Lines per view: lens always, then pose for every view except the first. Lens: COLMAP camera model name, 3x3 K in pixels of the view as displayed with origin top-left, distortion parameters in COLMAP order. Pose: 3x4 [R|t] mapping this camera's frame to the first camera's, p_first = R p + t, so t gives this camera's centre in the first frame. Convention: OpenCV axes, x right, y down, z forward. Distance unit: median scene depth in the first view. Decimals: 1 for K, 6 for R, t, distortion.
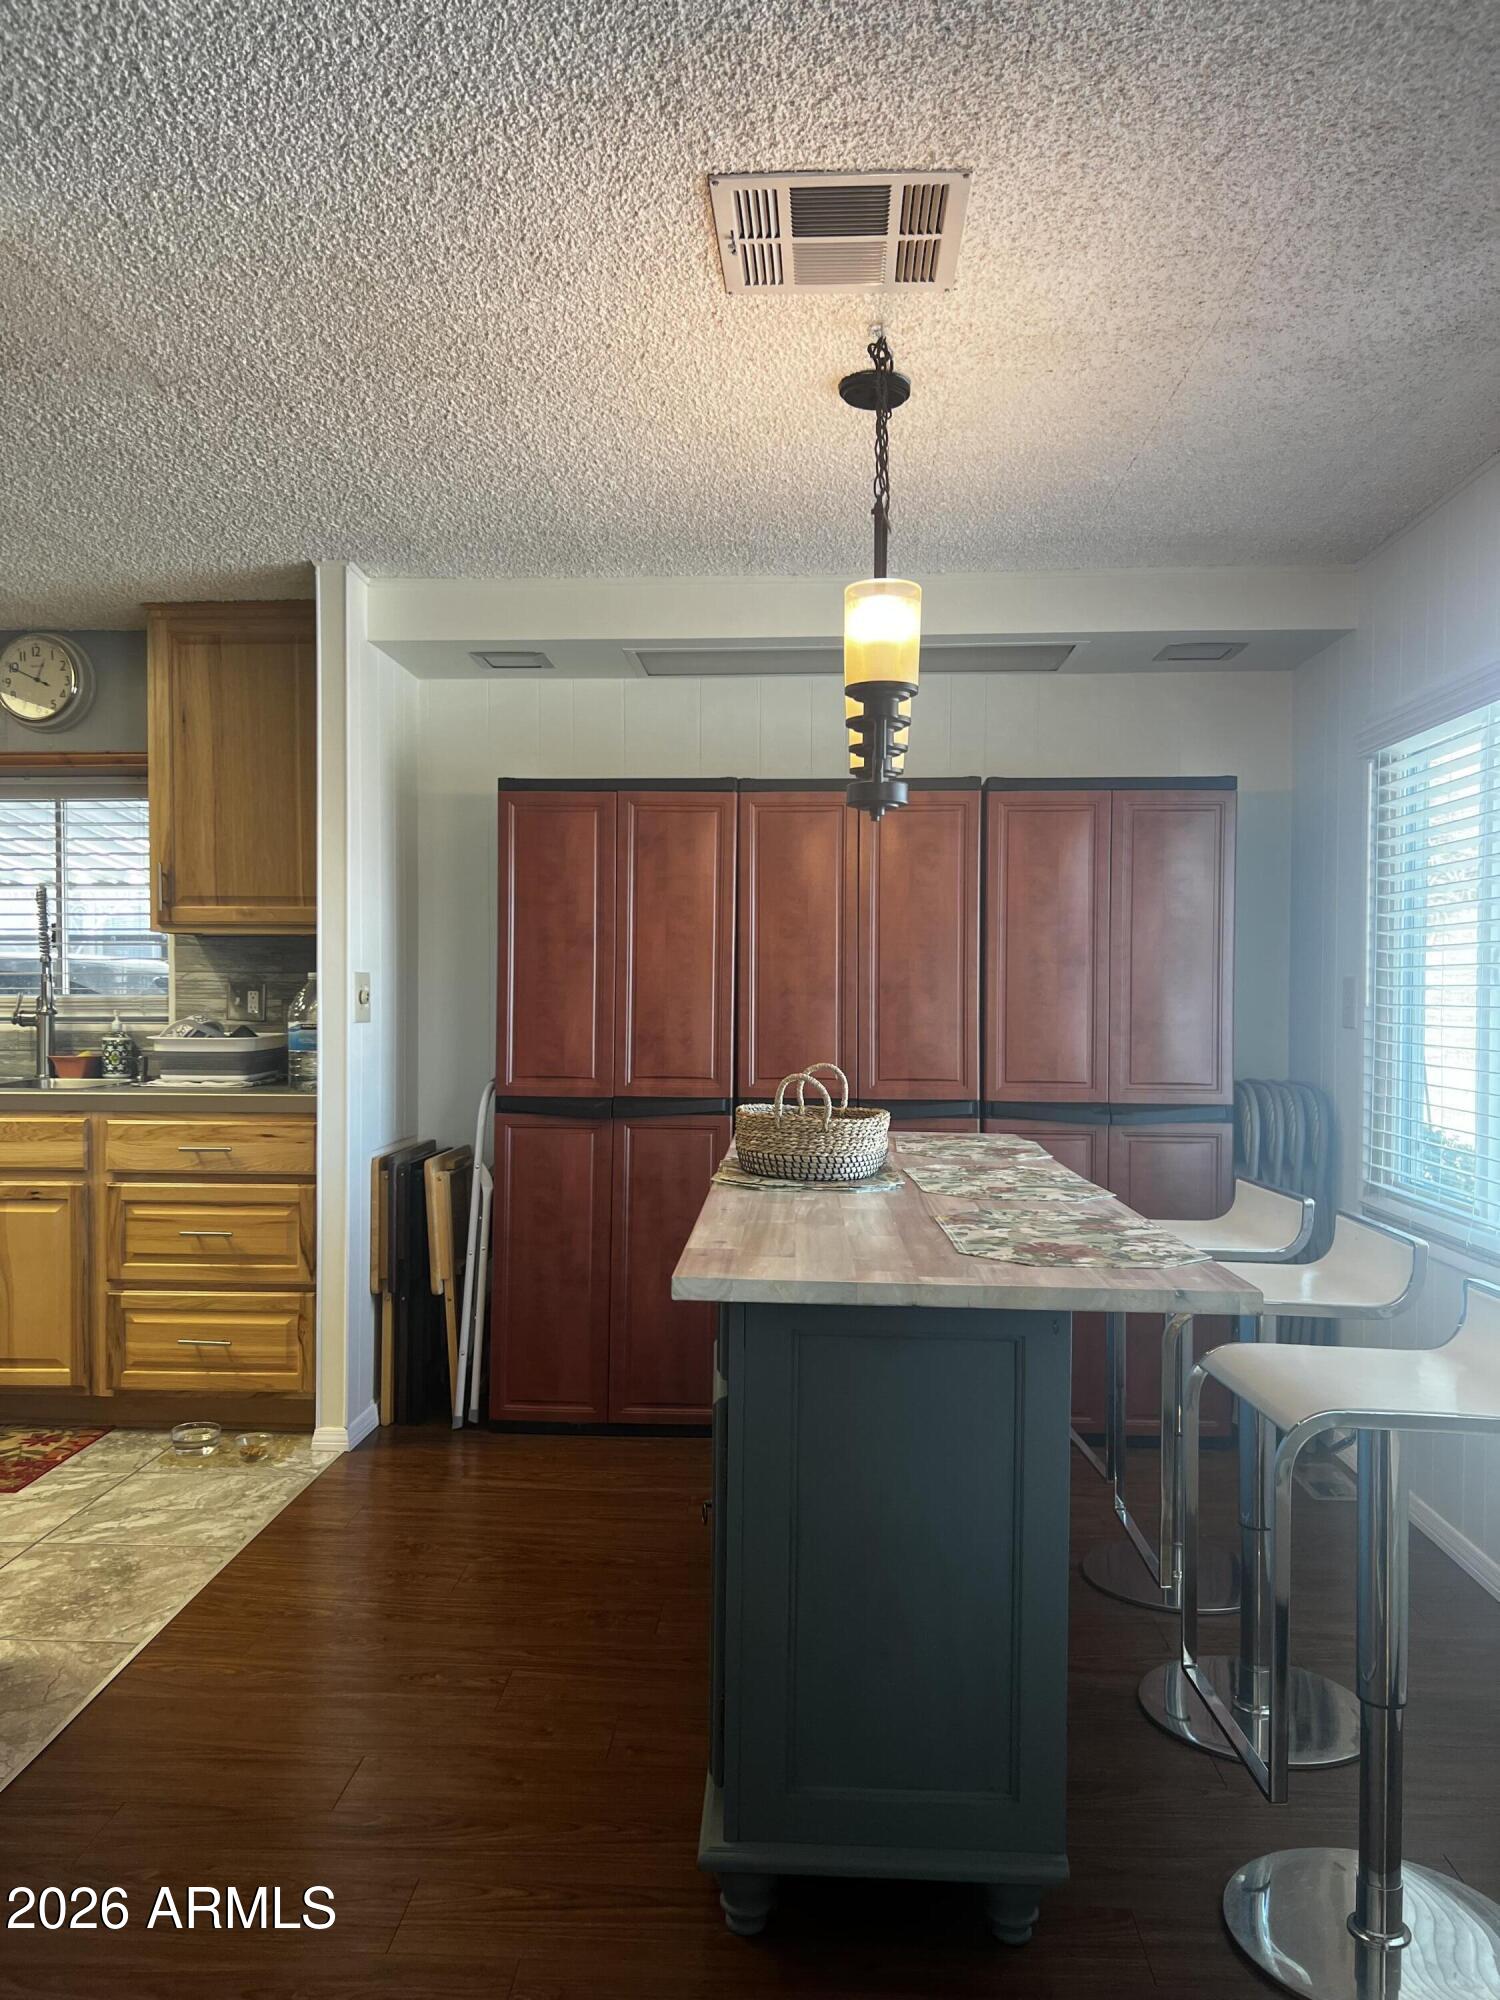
lens RADIAL K [[1524.1, 0, 736.4], [0, 1524.1, 1000.3], [0, 0, 1]] dist [0.022845, -0.013403]
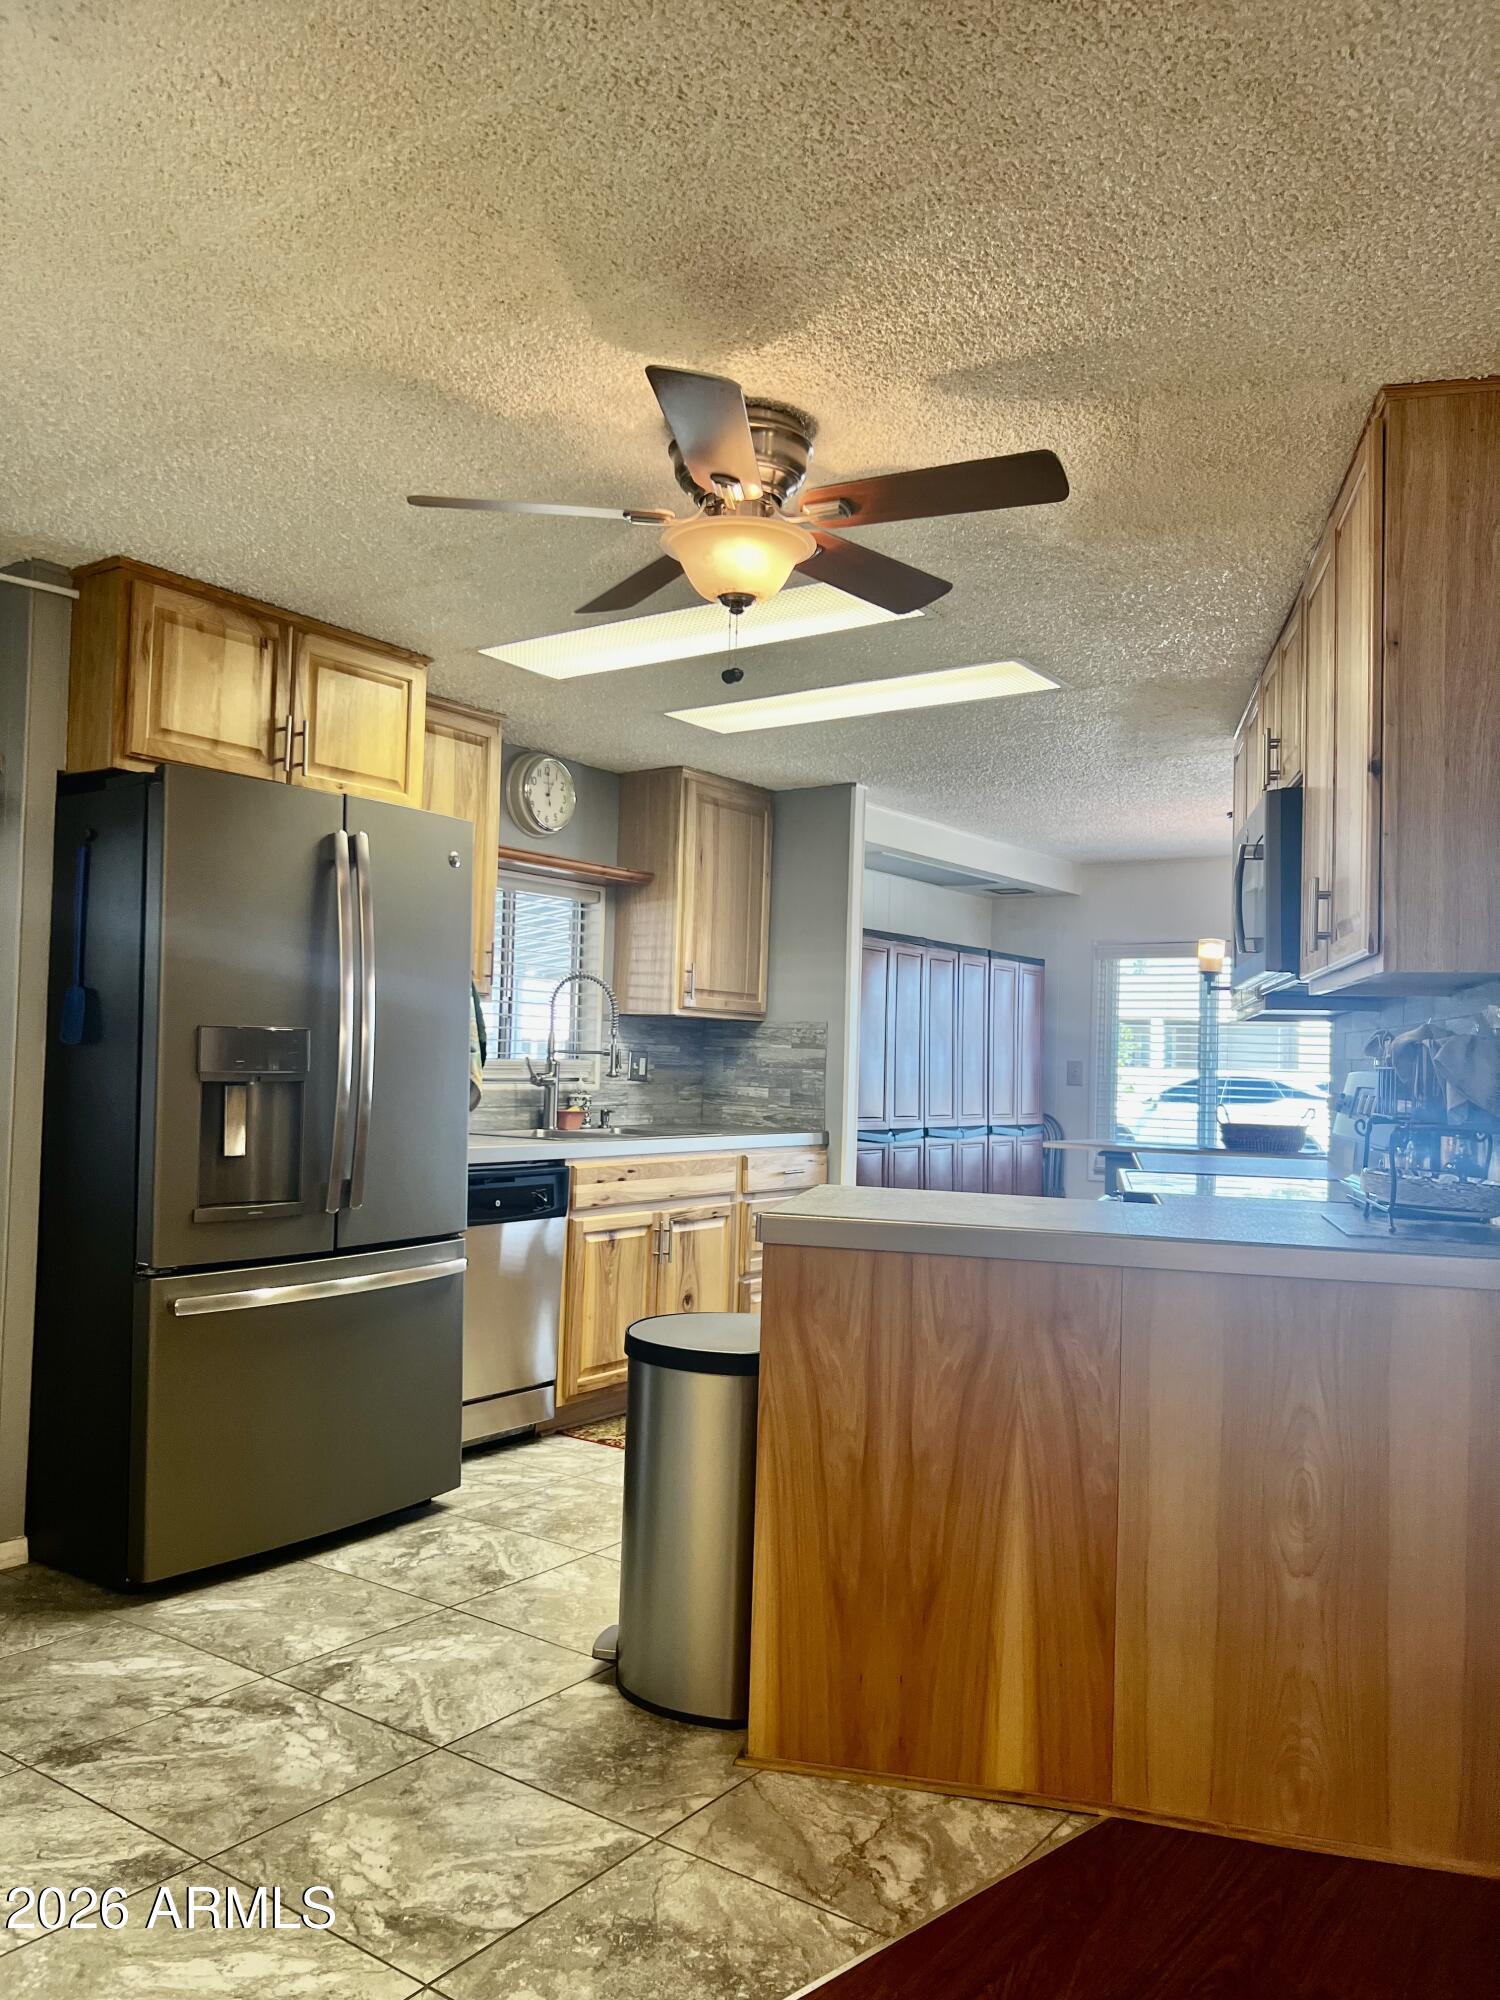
lens RADIAL K [[1524.1, 0, 747.4], [0, 1524.1, 997.6], [0, 0, 1]] dist [0.022845, -0.013403]
pose [[0.523862, 0.041916, 0.850771, -1.562485], [-0.006107, 0.998948, -0.045456, 0.001456], [-0.851781, 0.018617, 0.523567, 0.290616]]
